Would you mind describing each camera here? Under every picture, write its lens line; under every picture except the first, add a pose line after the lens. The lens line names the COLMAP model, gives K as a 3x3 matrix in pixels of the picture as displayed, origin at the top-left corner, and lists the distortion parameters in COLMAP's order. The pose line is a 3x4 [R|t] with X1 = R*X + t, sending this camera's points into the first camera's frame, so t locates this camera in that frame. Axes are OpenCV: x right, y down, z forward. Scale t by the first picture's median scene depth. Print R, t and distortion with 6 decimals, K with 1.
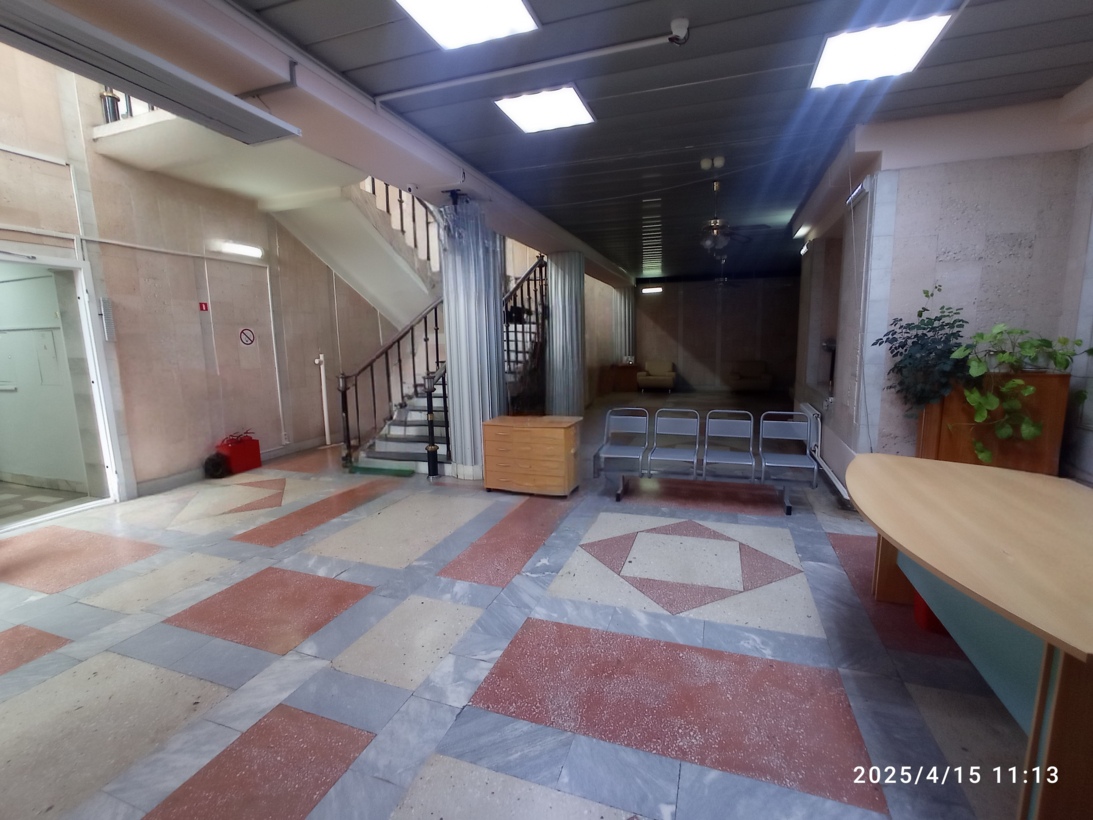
lens RADIAL K [[494.0, 0, 543.0], [0, 494.0, 414.5], [0, 0, 1]] dist [-0.057516, 0.029064]
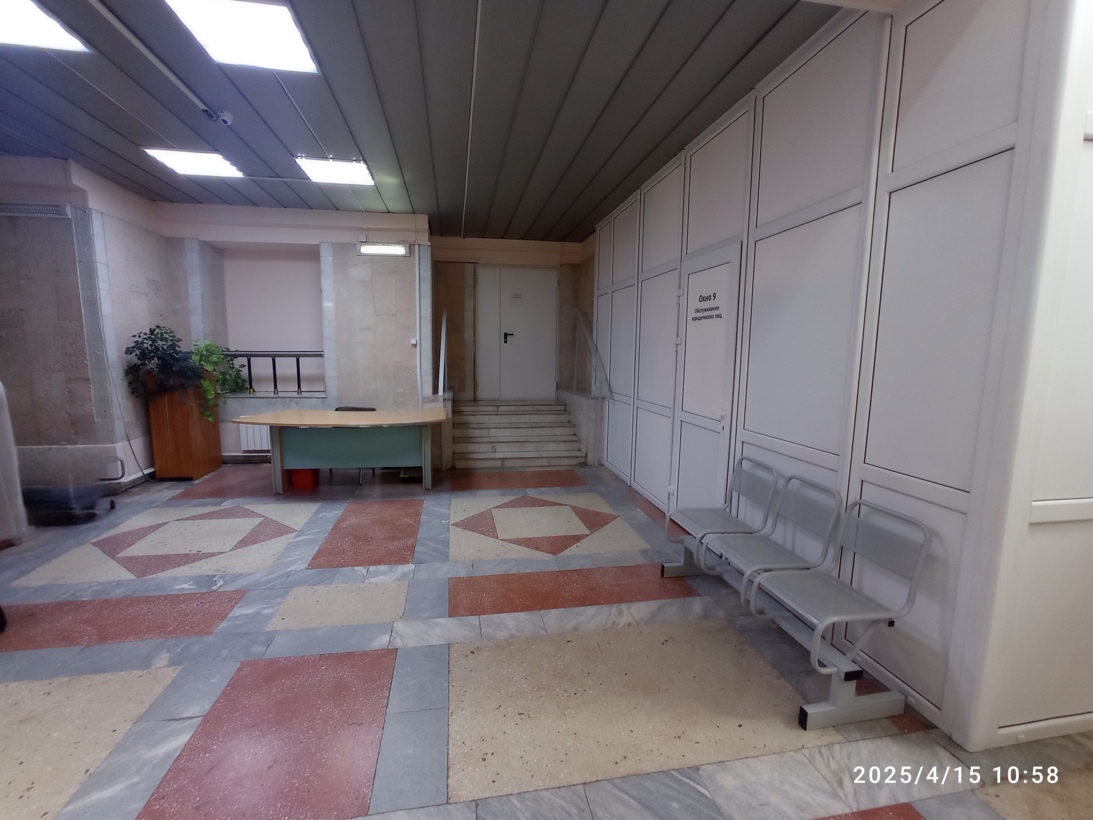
lens RADIAL K [[494.0, 0, 543.0], [0, 494.0, 414.5], [0, 0, 1]] dist [-0.057516, 0.029064]
pose [[-0.499688, -0.103049, 0.860054, -1.259655], [0.122985, 0.974399, 0.188204, -0.115978], [-0.857430, 0.199817, -0.474223, 0.926351]]
